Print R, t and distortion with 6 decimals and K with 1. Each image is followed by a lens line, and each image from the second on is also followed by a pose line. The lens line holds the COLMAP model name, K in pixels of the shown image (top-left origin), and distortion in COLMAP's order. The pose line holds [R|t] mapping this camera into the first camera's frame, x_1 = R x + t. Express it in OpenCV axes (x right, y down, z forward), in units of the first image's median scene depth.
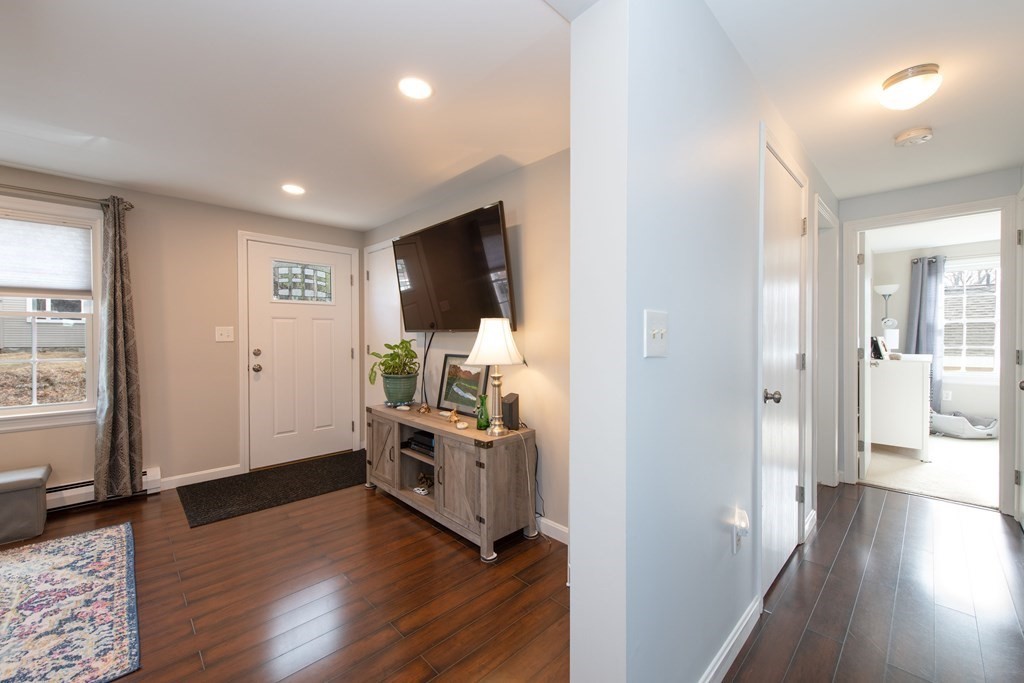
lens RADIAL K [[403.4, 0, 512.0], [0, 403.4, 341.5], [0, 0, 1]] dist [0.000655, 0.000064]
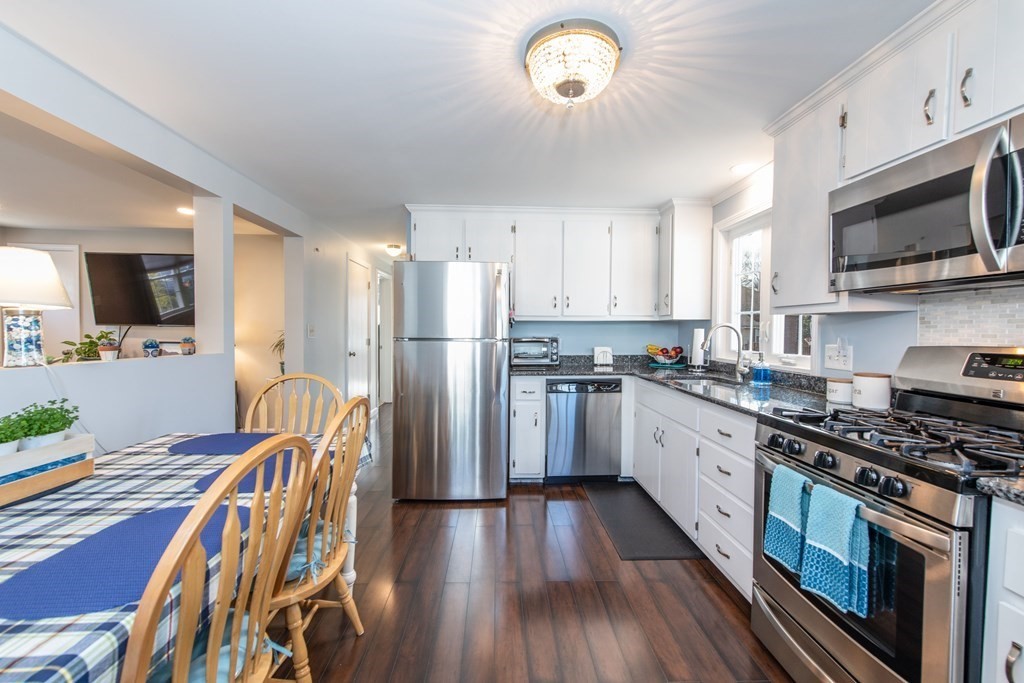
lens RADIAL K [[422.1, 0, 512.0], [0, 422.1, 341.5], [0, 0, 1]] dist [0.002821, 0.000236]
pose [[0.665867, -0.011247, 0.745986, -0.580194], [-0.004290, 0.999812, 0.018903, -0.003520], [-0.746058, -0.015787, 0.665694, -1.281162]]
